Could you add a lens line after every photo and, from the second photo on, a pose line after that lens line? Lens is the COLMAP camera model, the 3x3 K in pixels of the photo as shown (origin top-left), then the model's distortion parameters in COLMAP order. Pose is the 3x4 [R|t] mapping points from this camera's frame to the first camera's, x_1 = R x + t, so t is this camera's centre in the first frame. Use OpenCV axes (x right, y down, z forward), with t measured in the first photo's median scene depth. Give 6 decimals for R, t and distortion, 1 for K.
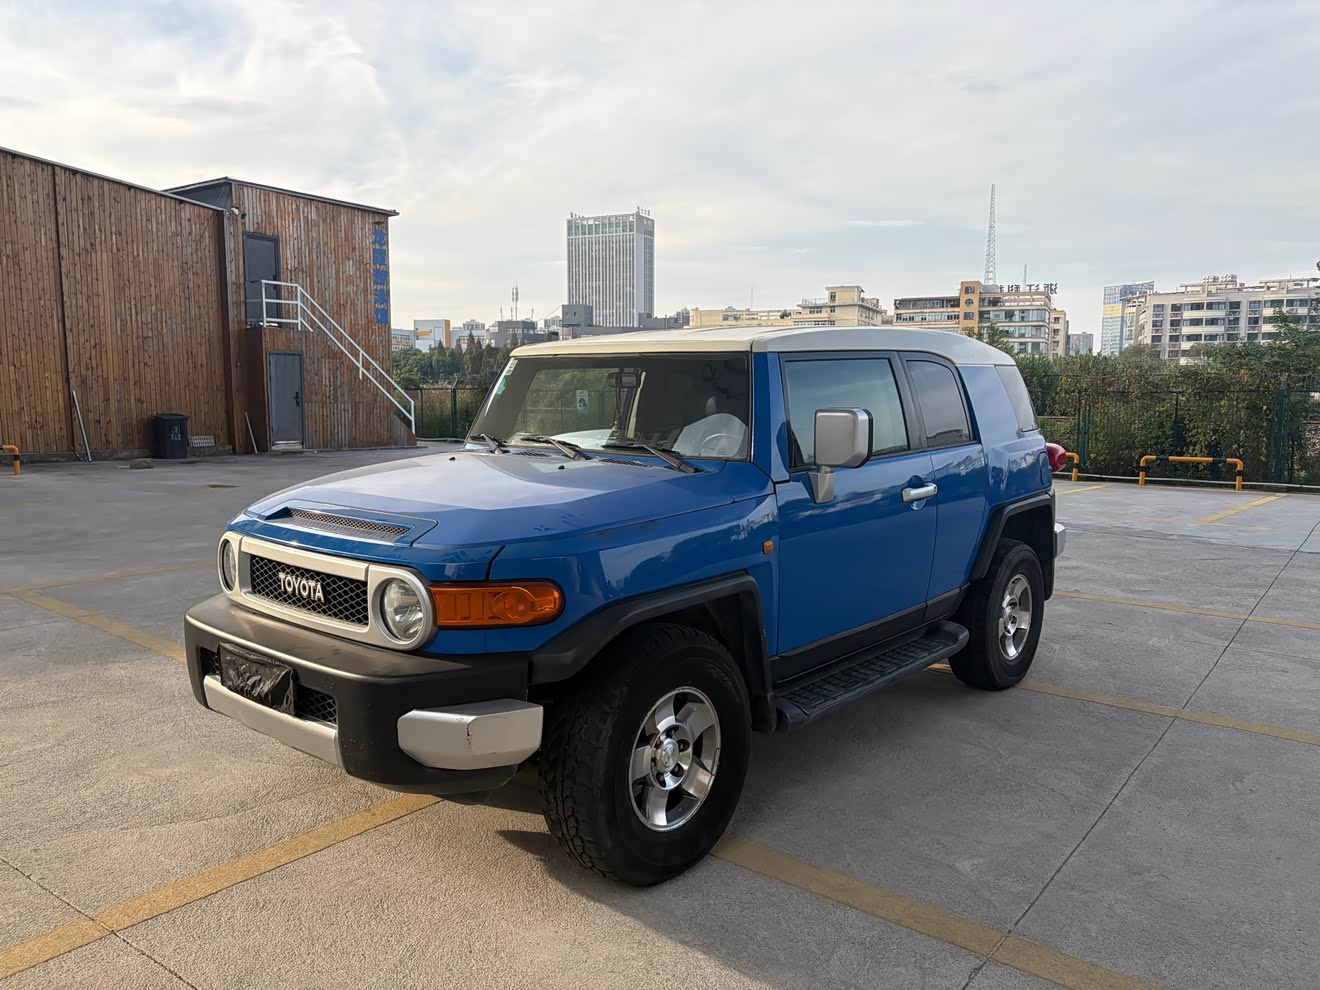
lens RADIAL K [[1049.9, 0, 638.5], [0, 1049.9, 463.5], [0, 0, 1]] dist [-0.012984, -0.003253]
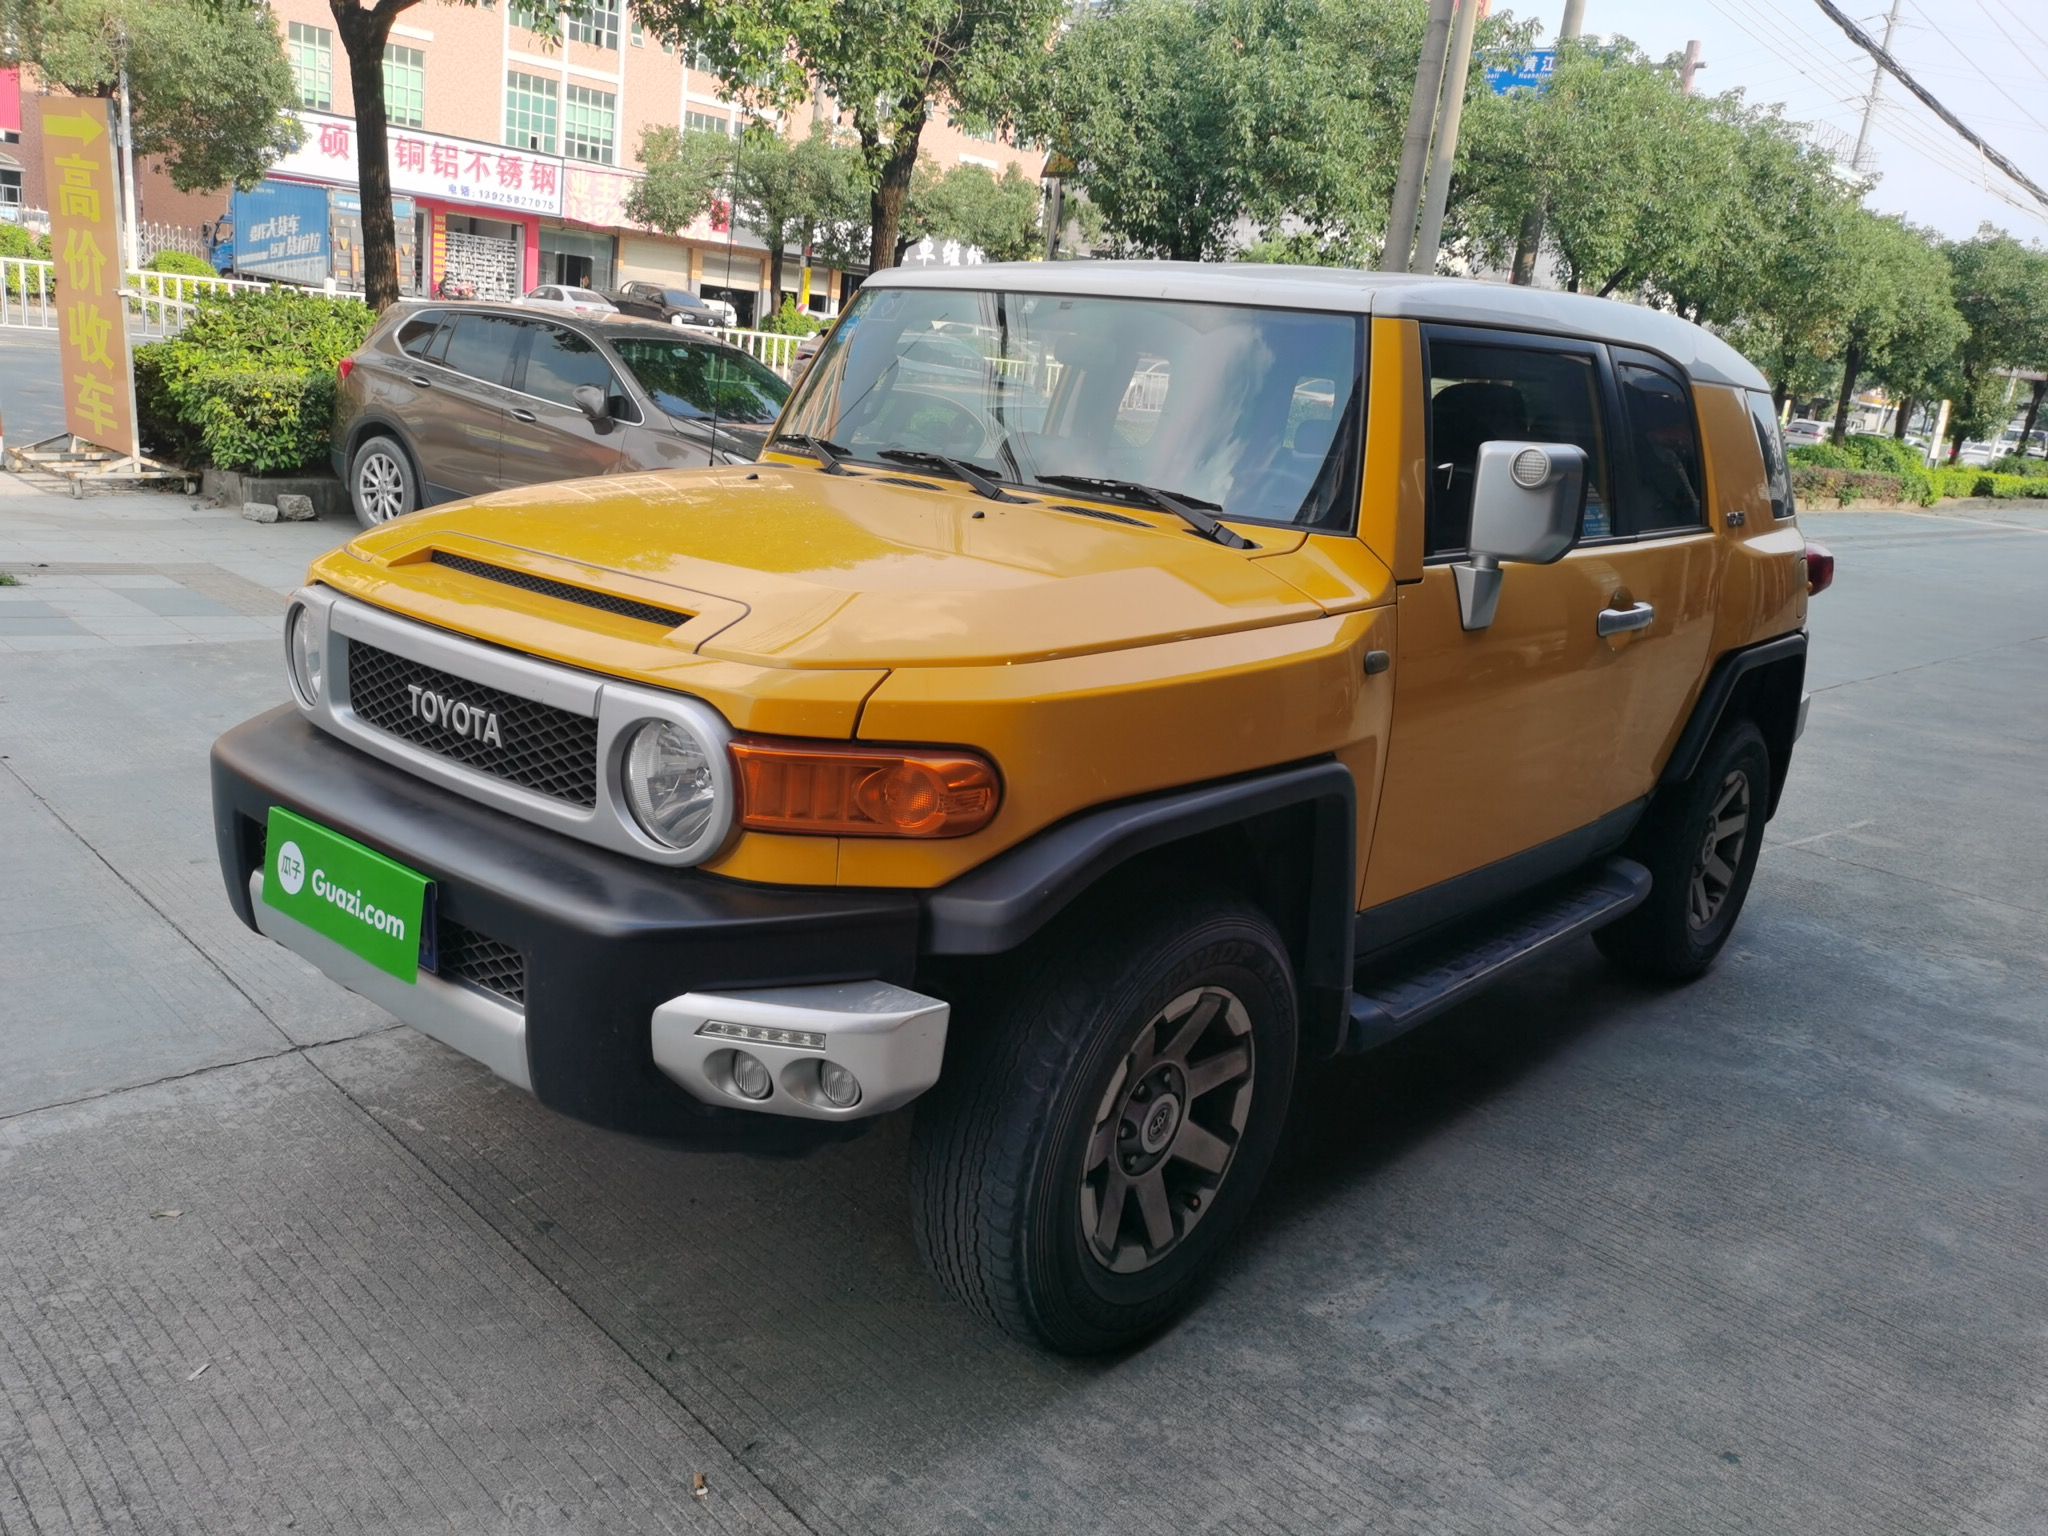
lens RADIAL K [[1681.0, 0, 993.5], [0, 1681.0, 770.7], [0, 0, 1]] dist [0.004941, 0.000689]
pose [[0.996555, 0.077547, 0.029409, -0.090921], [-0.081166, 0.984787, 0.153645, 0.001282], [-0.017047, -0.155502, 0.987688, 0.211419]]
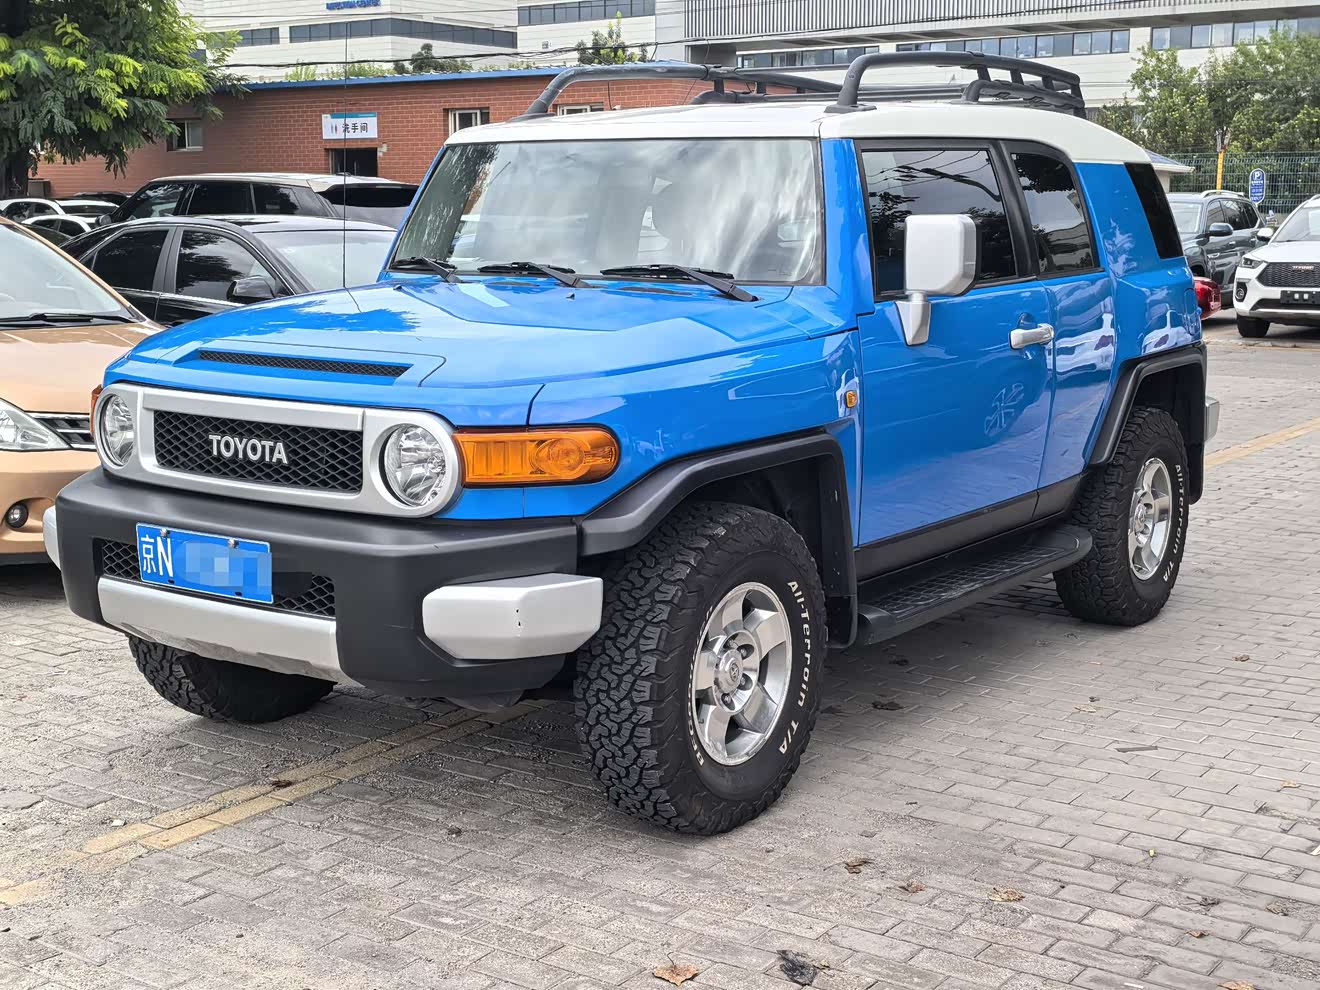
lens RADIAL K [[1978.5, 0, 660.0], [0, 1978.5, 495.0], [0, 0, 1]] dist [0.010741, -1.716203]
pose [[0.993234, -0.015397, 0.115105, -0.195383], [0.007009, 0.997313, 0.072925, 0.050992], [-0.115918, -0.071624, 0.990673, -0.437783]]
